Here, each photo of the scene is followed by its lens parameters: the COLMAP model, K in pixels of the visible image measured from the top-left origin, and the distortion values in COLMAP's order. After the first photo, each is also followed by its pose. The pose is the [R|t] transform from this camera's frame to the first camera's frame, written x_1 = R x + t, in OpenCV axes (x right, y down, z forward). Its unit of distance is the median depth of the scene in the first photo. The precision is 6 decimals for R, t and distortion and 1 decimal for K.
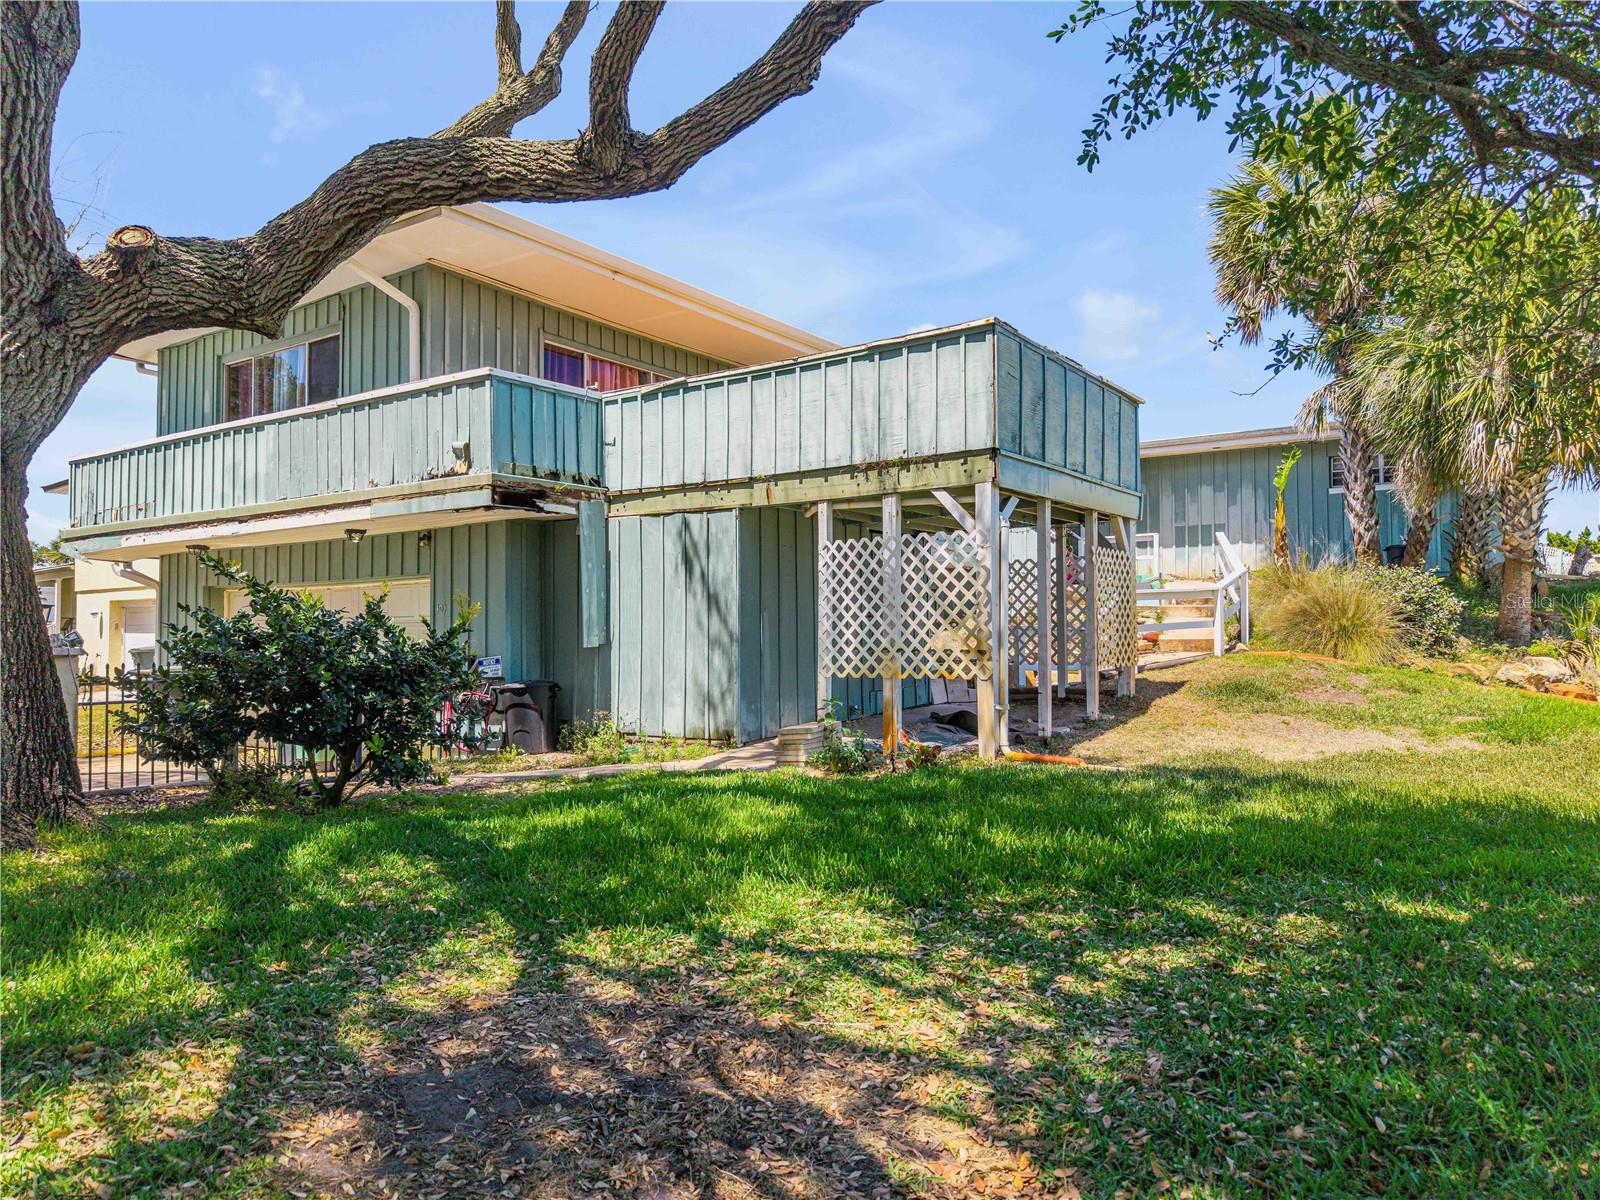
lens RADIAL K [[1079.7, 0, 806.1], [0, 1079.7, 602.3], [0, 0, 1]] dist [0.004223, -0.000658]
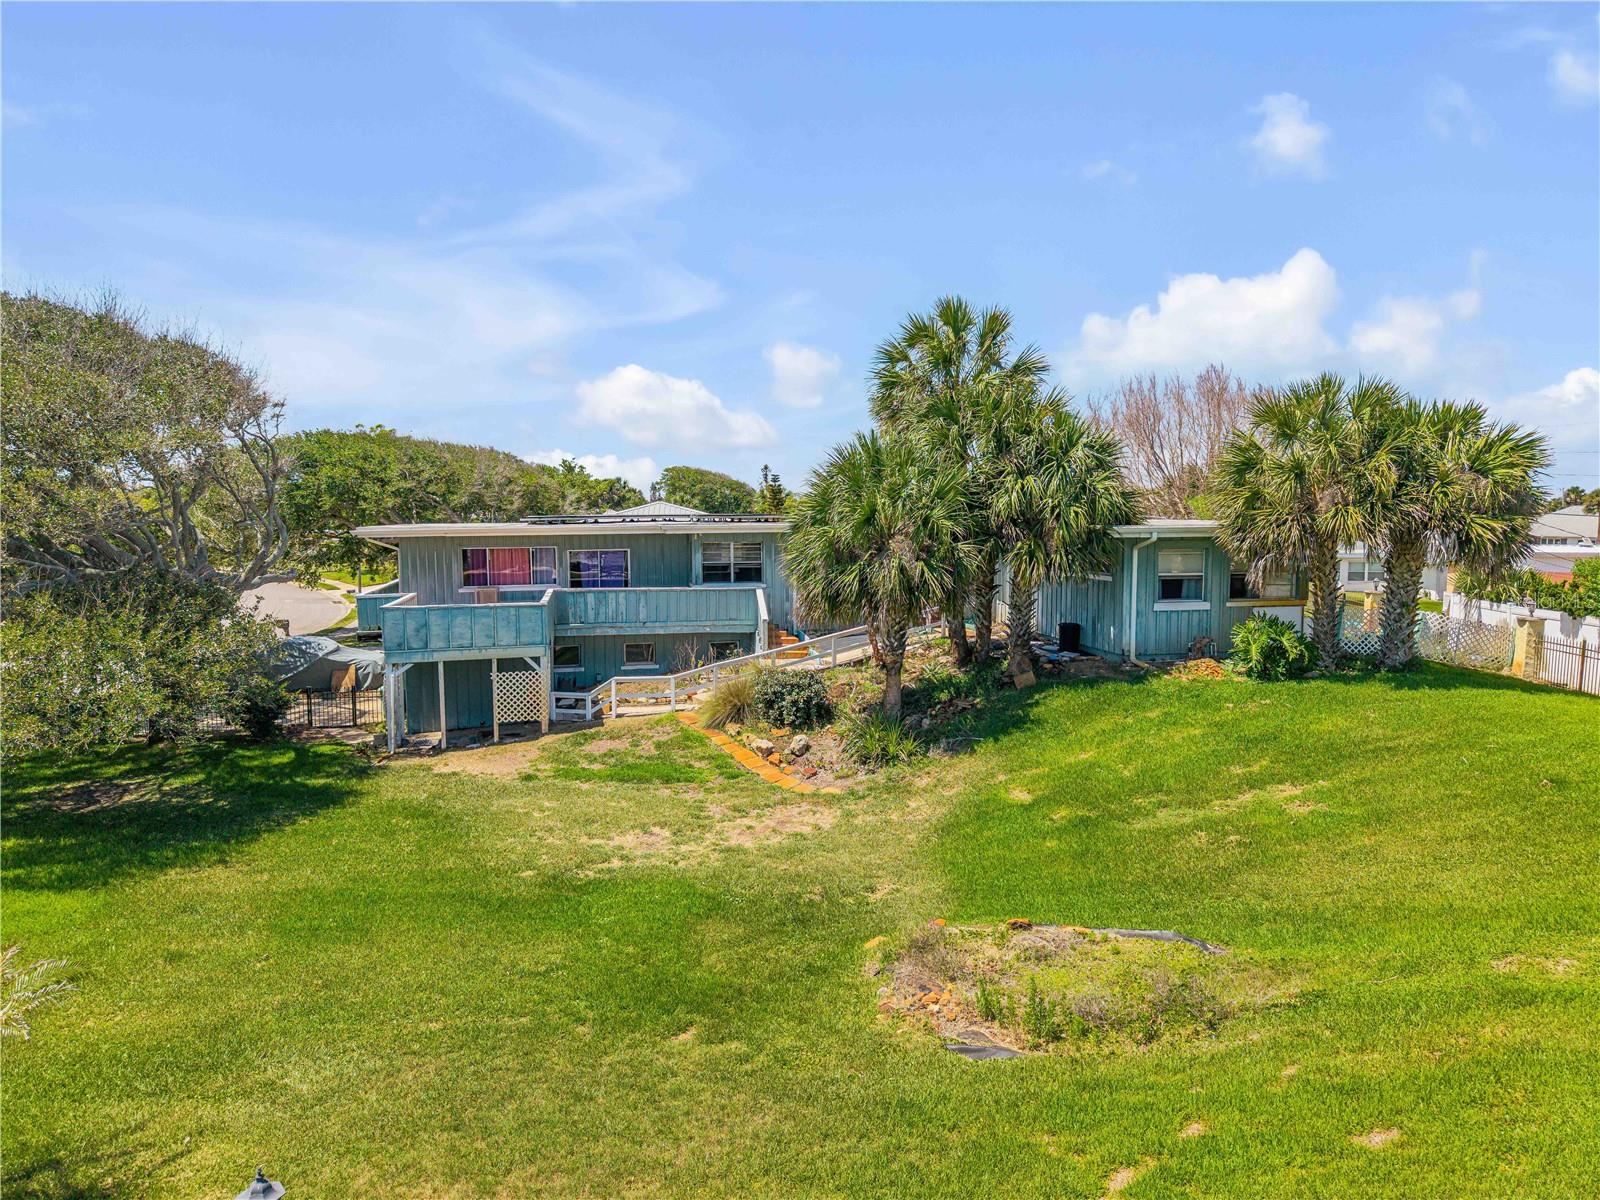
lens RADIAL K [[1079.7, 0, 806.1], [0, 1079.7, 602.3], [0, 0, 1]] dist [0.004223, -0.000658]
pose [[0.722319, 0.059452, -0.688999, 2.498236], [0.025603, 0.993316, 0.112551, -0.474747], [0.691085, -0.098938, 0.715969, -0.255815]]
